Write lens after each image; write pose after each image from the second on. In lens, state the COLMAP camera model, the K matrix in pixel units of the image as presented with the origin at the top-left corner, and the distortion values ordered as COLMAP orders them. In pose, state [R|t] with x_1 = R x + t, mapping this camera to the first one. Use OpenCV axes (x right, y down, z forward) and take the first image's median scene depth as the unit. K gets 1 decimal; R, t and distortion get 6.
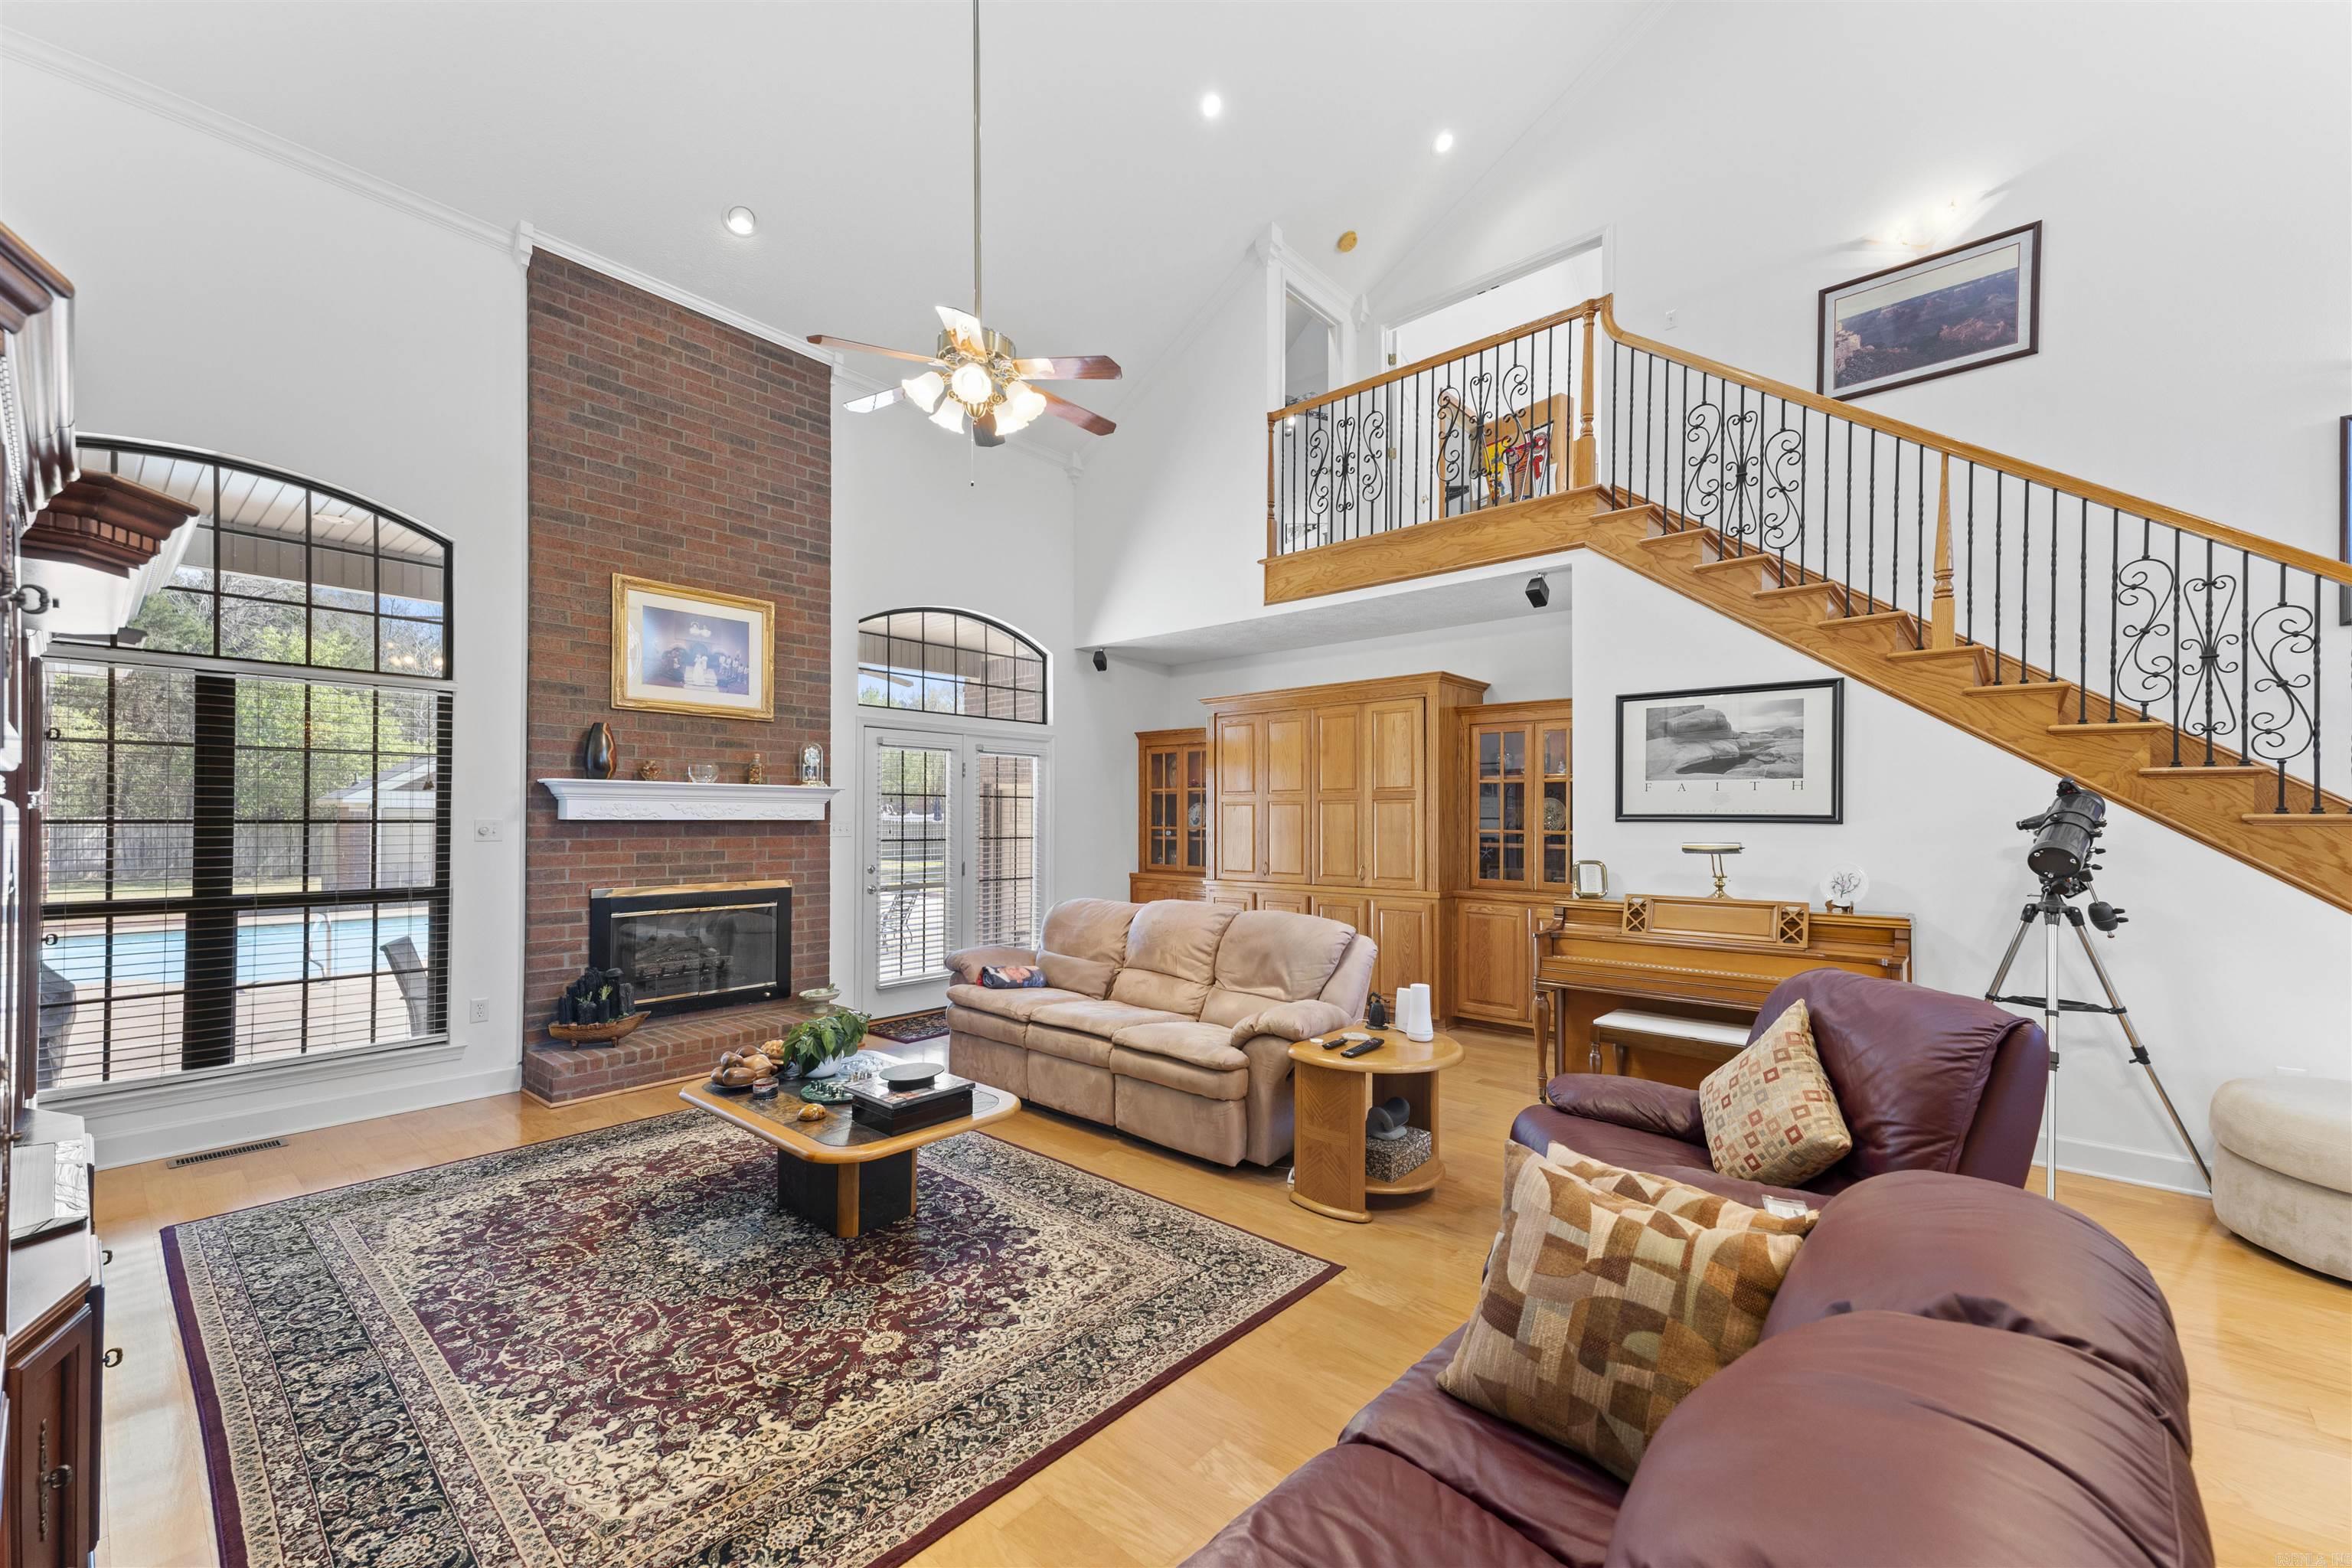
lens RADIAL K [[957.9, 0, 1176.0], [0, 957.9, 784.0], [0, 0, 1]] dist [0.012544, -0.002983]
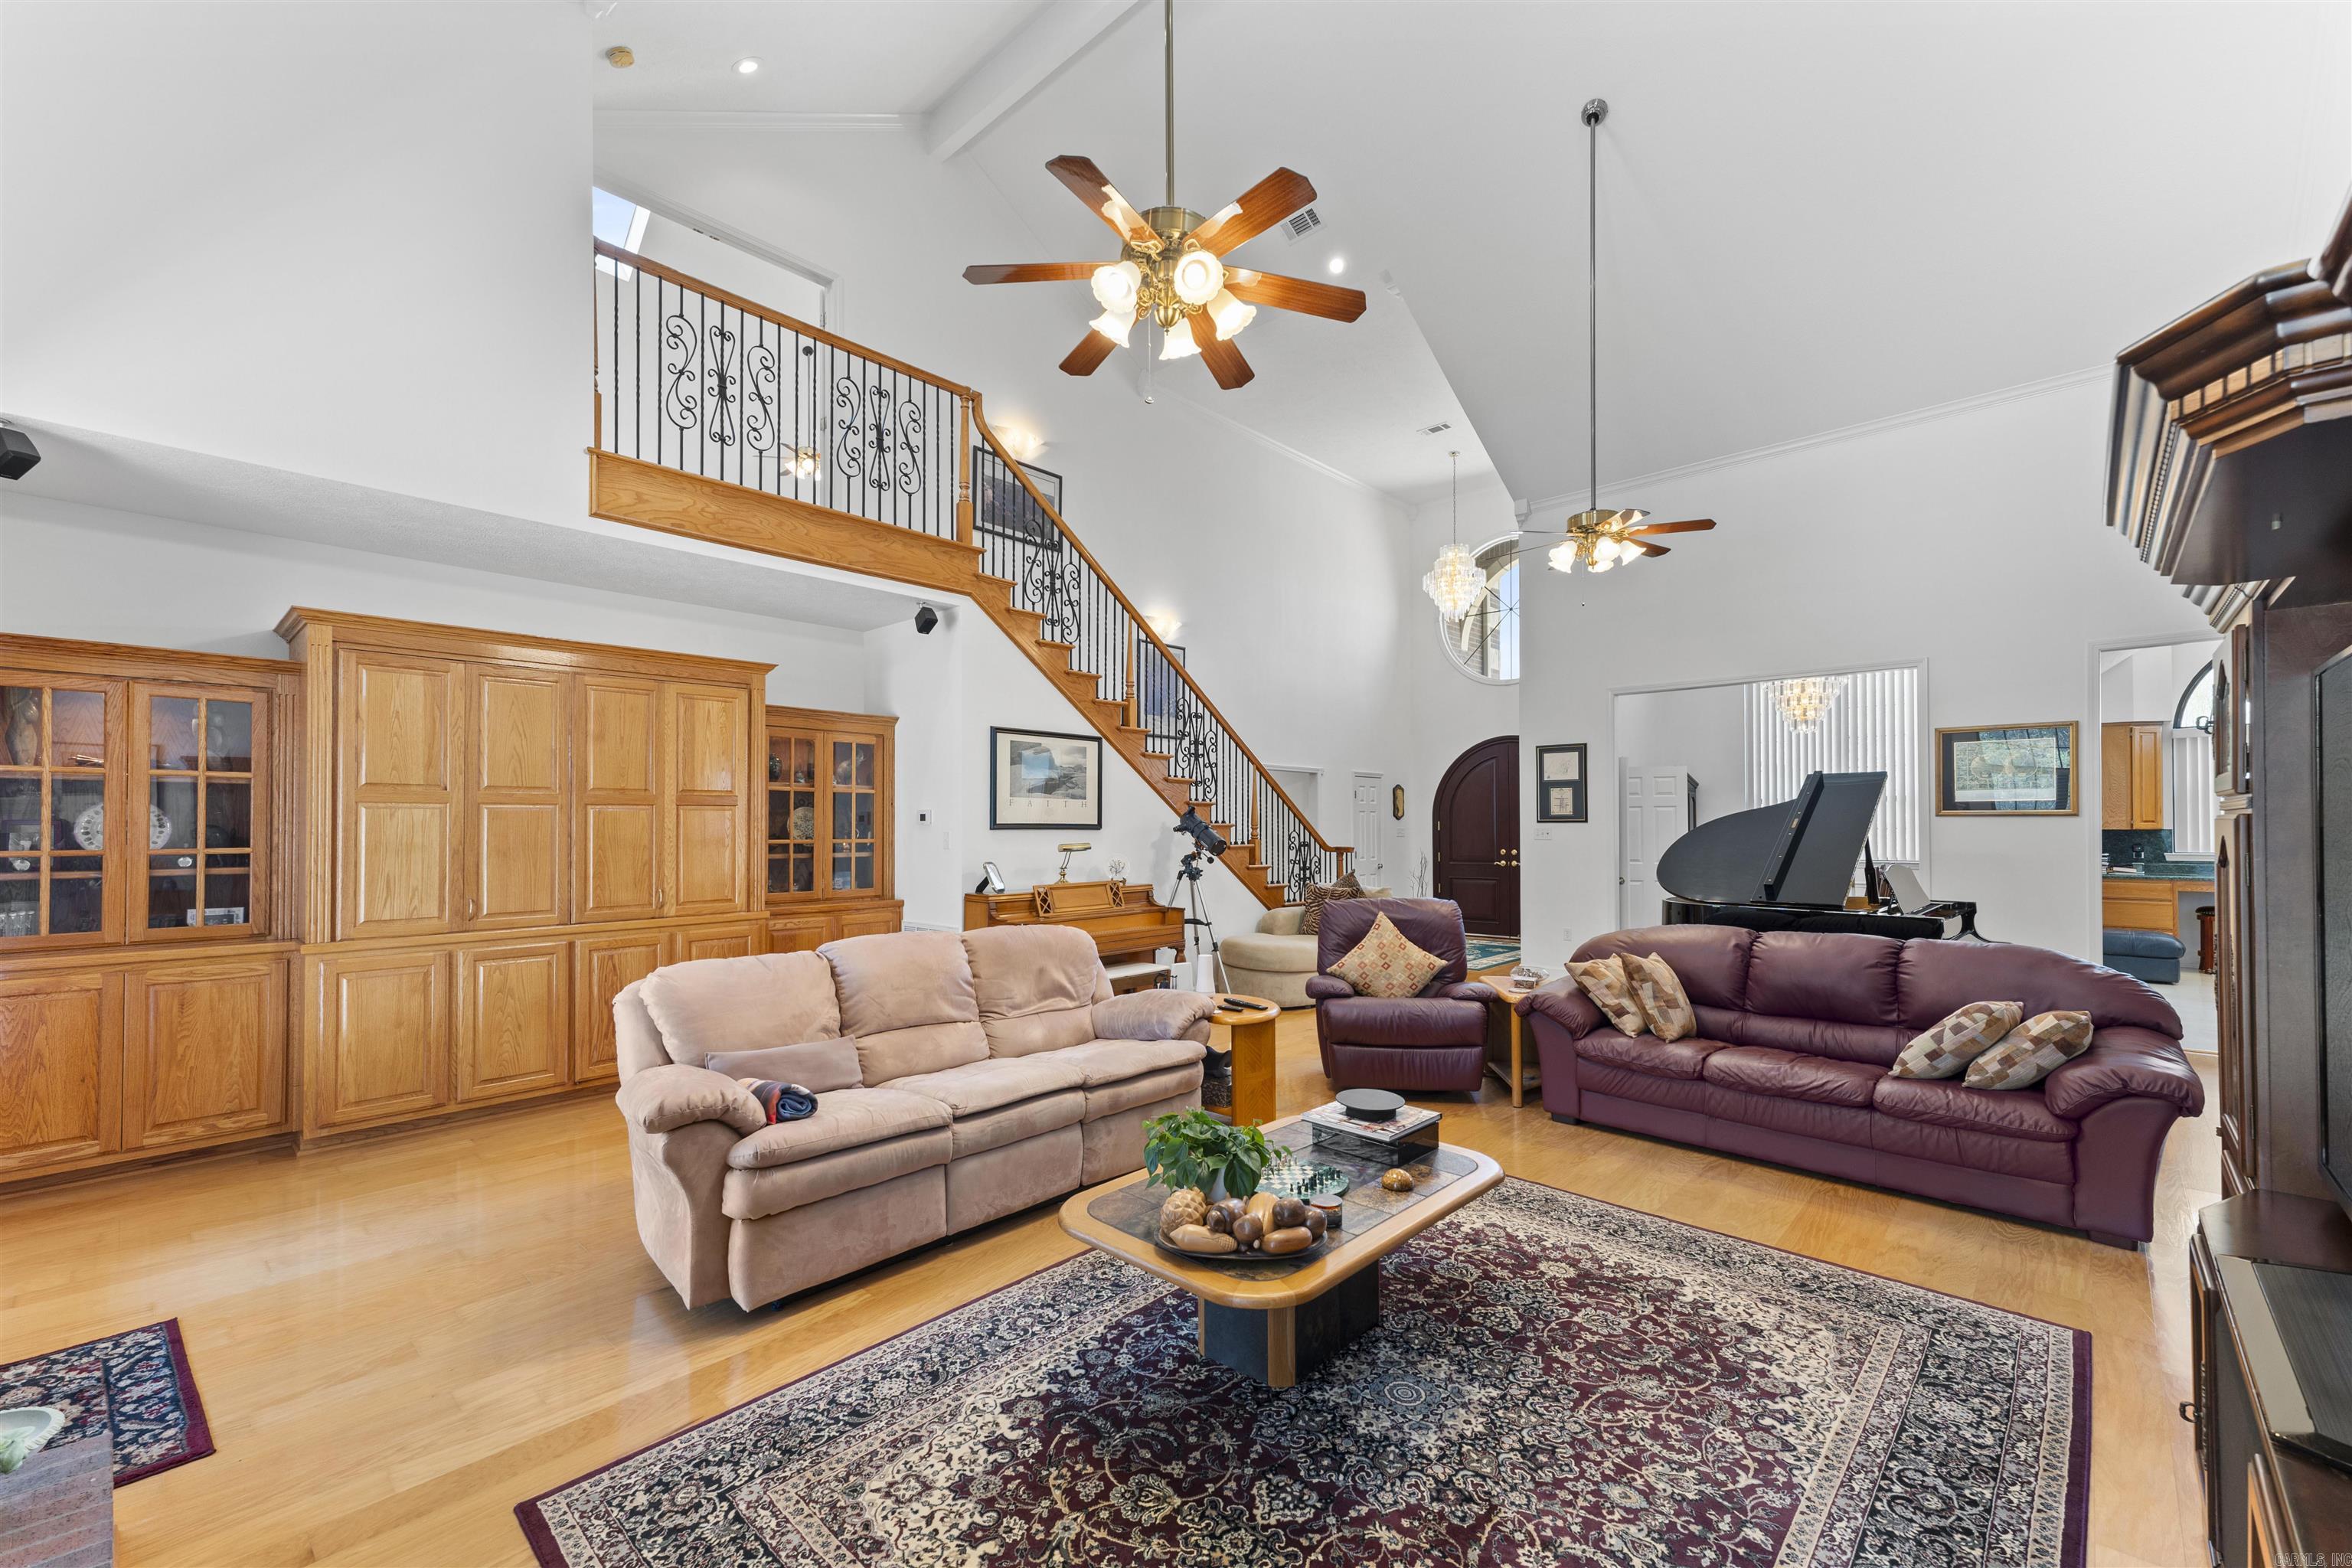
lens RADIAL K [[966.4, 0, 1192.7], [0, 966.4, 788.8], [0, 0, 1]] dist [0.029175, -0.007476]
pose [[0.006727, 0.032747, 0.999441, -1.445972], [-0.035994, 0.998824, -0.032485, 0.033863], [-0.999329, -0.035756, 0.007898, 1.372114]]
